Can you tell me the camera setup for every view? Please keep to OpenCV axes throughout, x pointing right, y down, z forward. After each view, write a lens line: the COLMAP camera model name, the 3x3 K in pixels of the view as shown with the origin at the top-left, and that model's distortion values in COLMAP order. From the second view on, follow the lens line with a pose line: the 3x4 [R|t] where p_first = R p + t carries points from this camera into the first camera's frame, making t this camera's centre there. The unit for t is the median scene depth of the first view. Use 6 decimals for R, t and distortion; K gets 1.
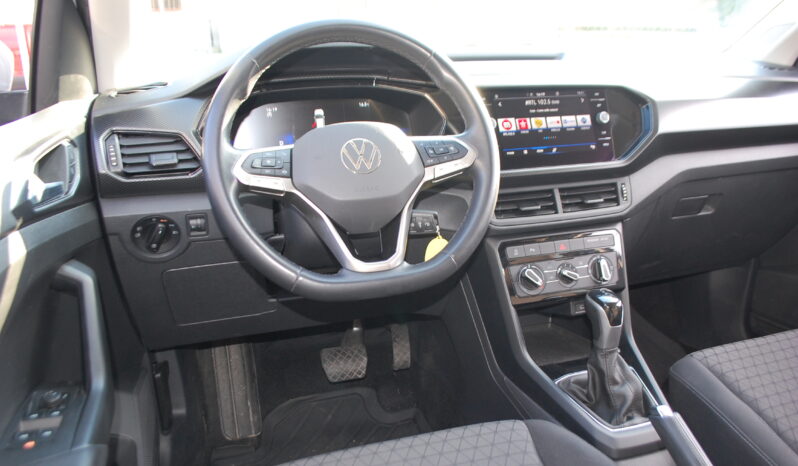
lens RADIAL K [[601.6, 0, 394.7], [0, 601.6, 227.6], [0, 0, 1]] dist [-0.078396, -0.002319]
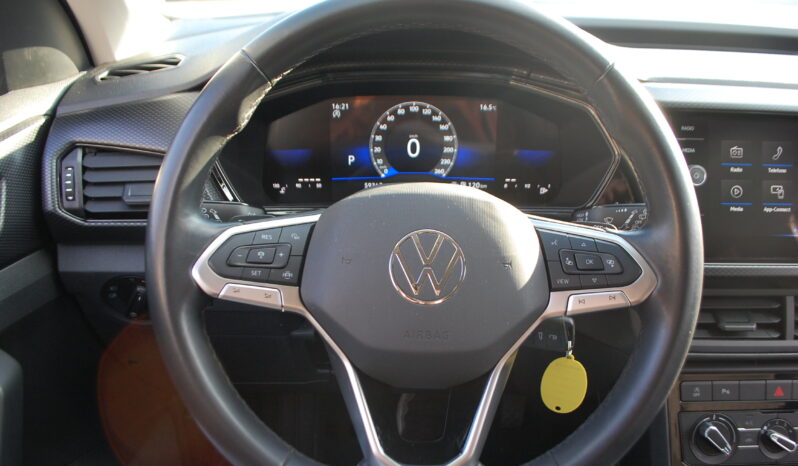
lens RADIAL K [[601.6, 0, 398.9], [0, 601.6, 240.0], [0, 0, 1]] dist [-0.078396, -0.002319]
pose [[0.957820, 0.155129, -0.241899, 0.038354], [-0.114698, 0.978193, 0.173155, -0.198979], [0.263485, -0.138106, 0.954726, 0.427221]]
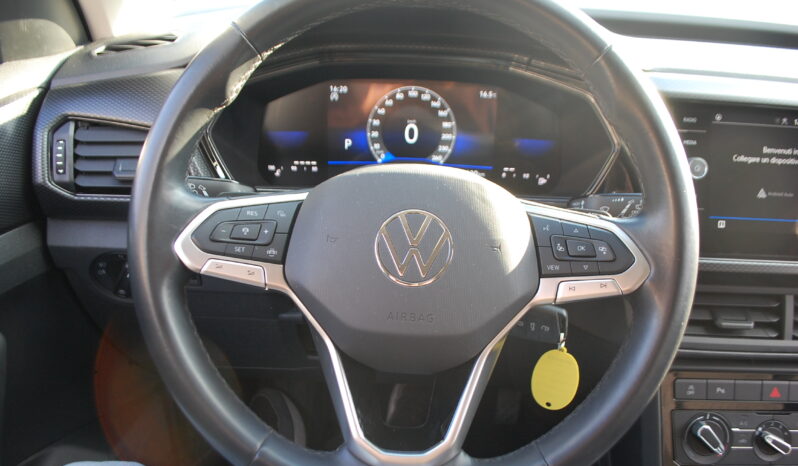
lens RADIAL K [[601.6, 0, 399.5], [0, 601.6, 239.3], [0, 0, 1]] dist [-0.078396, -0.002319]
pose [[0.949961, 0.186492, -0.250590, 0.052282], [-0.143891, 0.973295, 0.178865, -0.186942], [0.277255, -0.133857, 0.951426, 0.439198]]
